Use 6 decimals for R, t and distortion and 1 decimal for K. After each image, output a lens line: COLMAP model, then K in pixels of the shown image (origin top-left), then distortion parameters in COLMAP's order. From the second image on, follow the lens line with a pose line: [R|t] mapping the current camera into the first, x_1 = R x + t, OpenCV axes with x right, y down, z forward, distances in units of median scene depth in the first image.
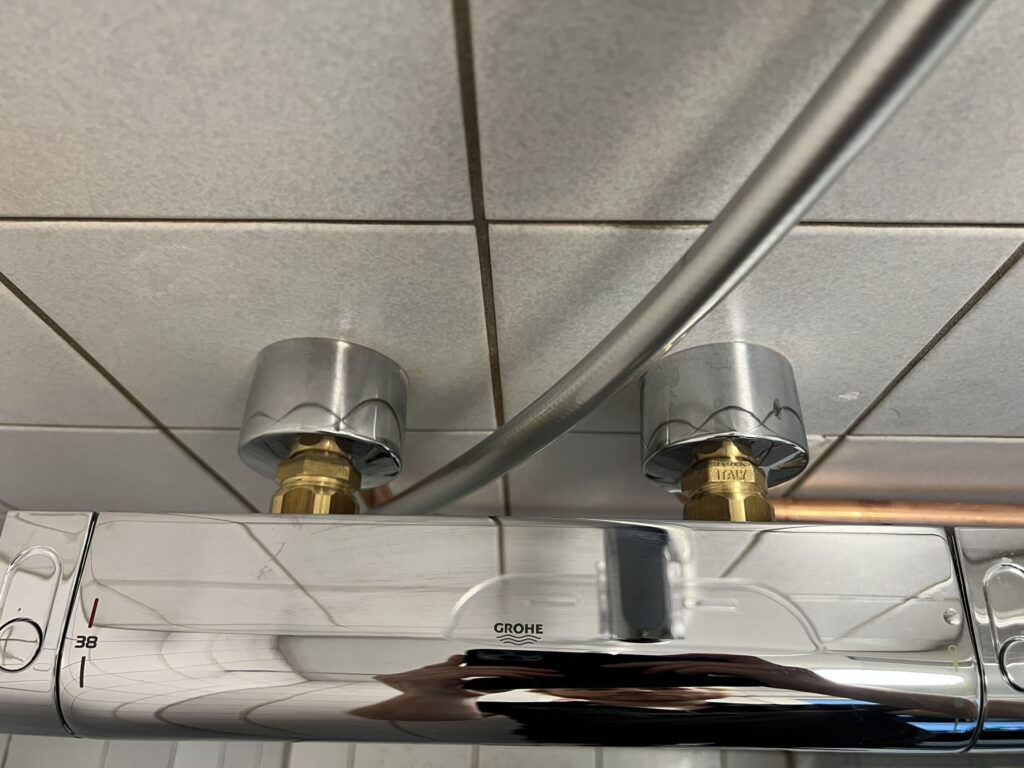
lens RADIAL K [[775.1, 0, 512.0], [0, 775.1, 384.0], [0, 0, 1]] dist [0.087294, -0.129655]
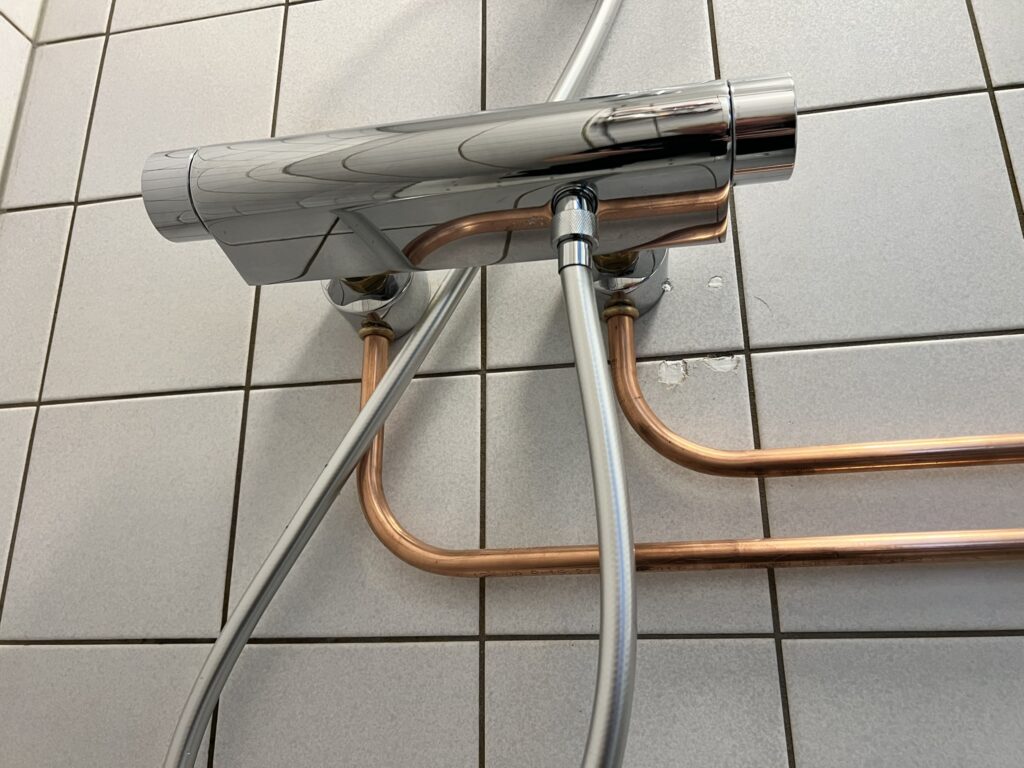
lens RADIAL K [[786.2, 0, 479.2], [0, 786.2, 384.8], [0, 0, 1]] dist [0.088402, -0.140441]
pose [[0.981979, -0.034534, -0.185807, 0.489940], [-0.179226, 0.141740, -0.973544, 2.958825], [0.059956, 0.989301, 0.132996, 1.809569]]
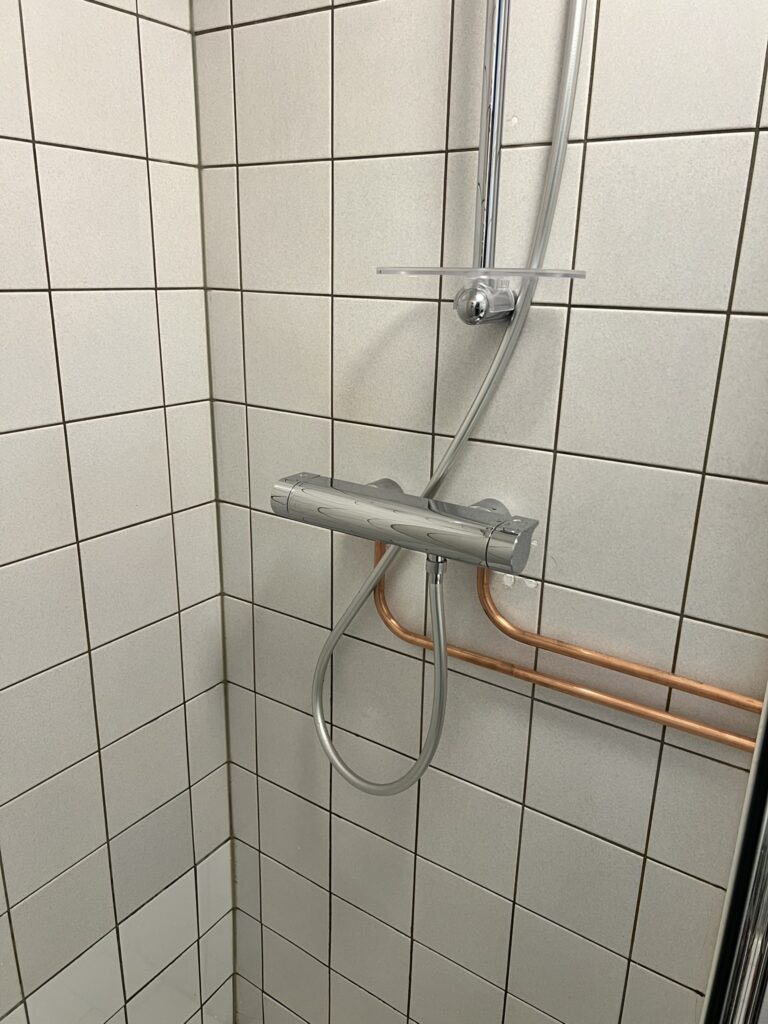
lens RADIAL K [[786.2, 0, 374.0], [0, 786.2, 514.7], [0, 0, 1]] dist [0.088402, -0.140441]
pose [[0.828452, 0.211009, -0.518790, 2.663715], [-0.516977, 0.644396, -0.563461, 3.532966], [0.215411, 0.735003, 0.642938, -2.000083]]
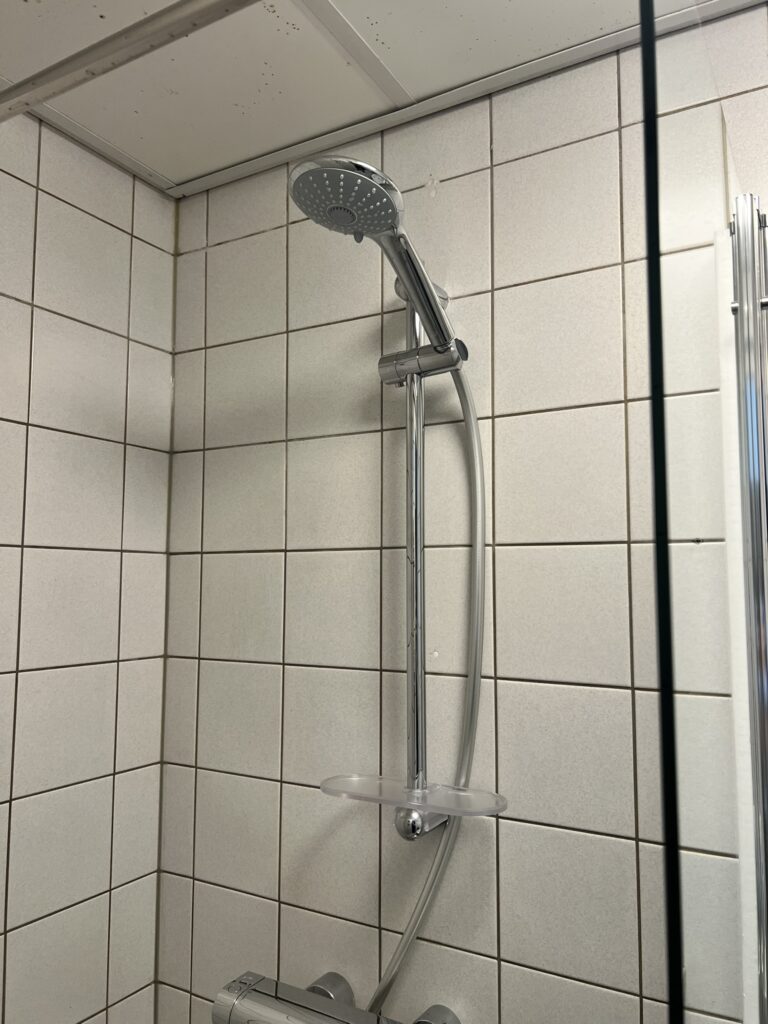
lens RADIAL K [[775.1, 0, 384.0], [0, 775.1, 512.0], [0, 0, 1]] dist [0.087294, -0.129655]
pose [[0.865411, -0.017277, -0.500765, 2.876621], [-0.458083, 0.377691, -0.804680, 3.160028], [0.203037, 0.925771, 0.318944, -3.287828]]
